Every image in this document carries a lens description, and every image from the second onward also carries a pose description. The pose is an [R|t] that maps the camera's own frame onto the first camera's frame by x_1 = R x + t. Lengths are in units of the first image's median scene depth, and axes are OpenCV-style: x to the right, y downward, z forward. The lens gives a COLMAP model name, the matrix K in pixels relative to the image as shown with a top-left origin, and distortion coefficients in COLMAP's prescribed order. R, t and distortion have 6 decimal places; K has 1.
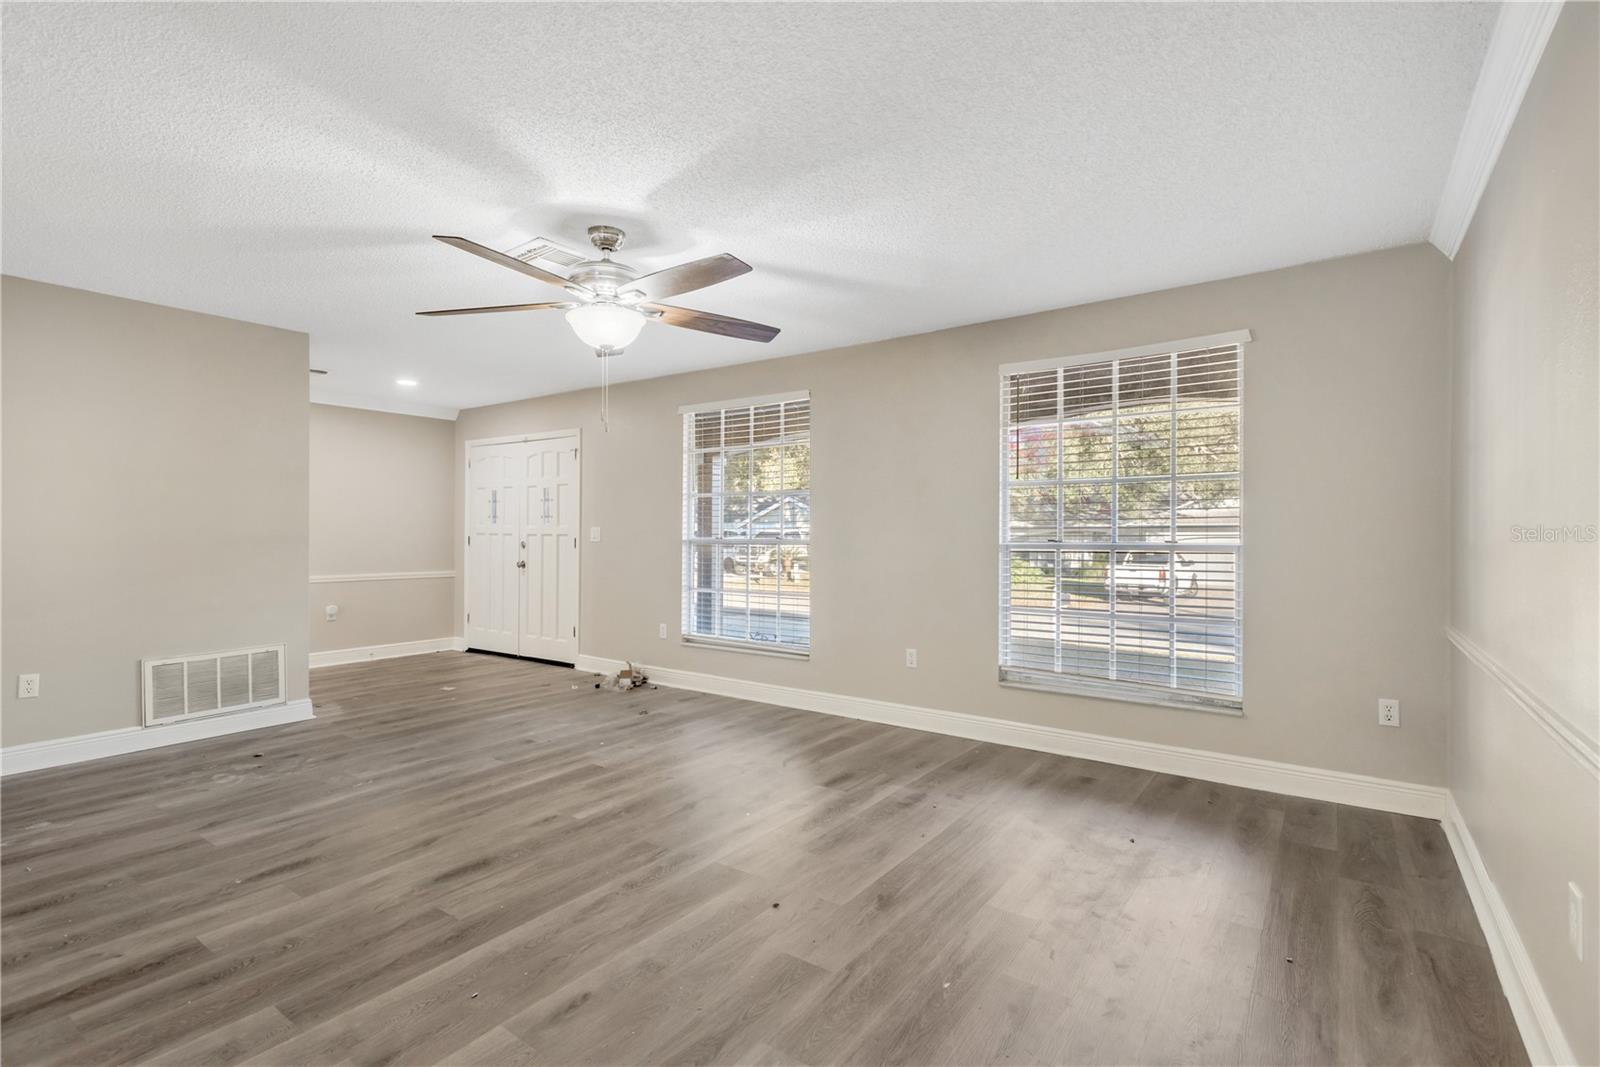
lens RADIAL K [[751.1, 0, 800.0], [0, 751.1, 533.5], [0, 0, 1]] dist [0.002788, -0.000085]
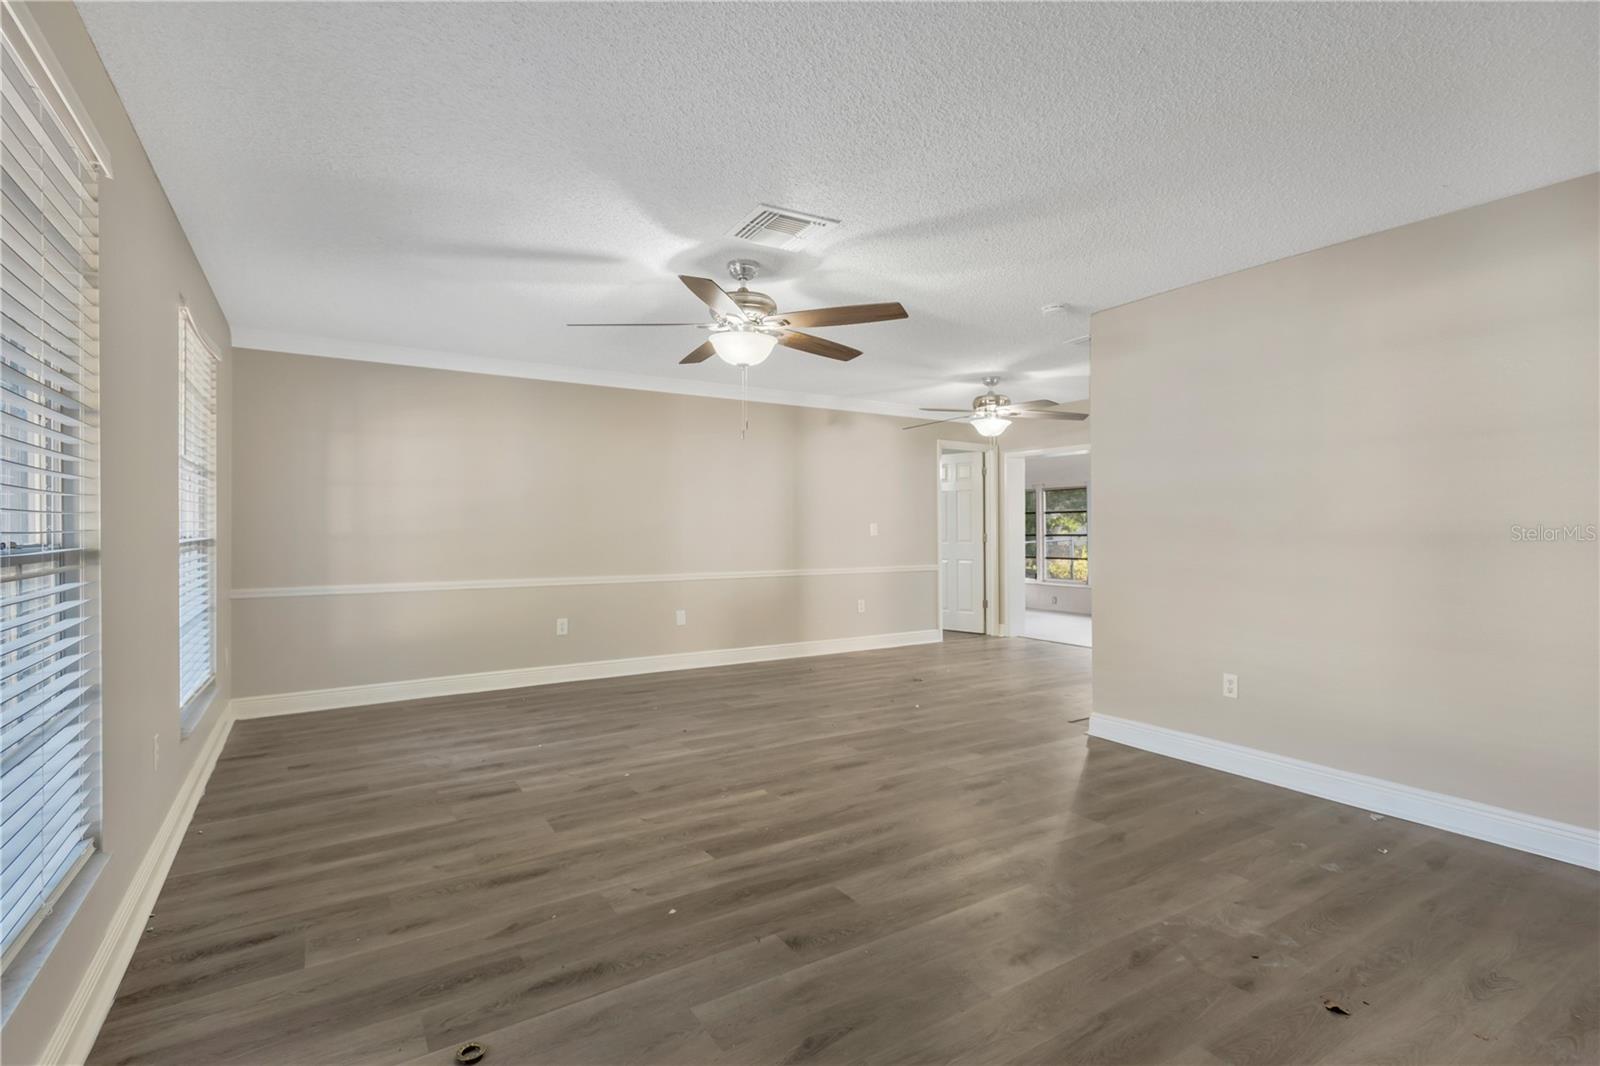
lens RADIAL K [[751.1, 0, 800.0], [0, 751.1, 533.0], [0, 0, 1]] dist [0.002788, -0.000085]
pose [[-0.929449, -0.005483, 0.368911, -0.674078], [-0.003187, 0.999972, 0.006834, -0.002443], [-0.368938, 0.005176, -0.929440, 1.803287]]
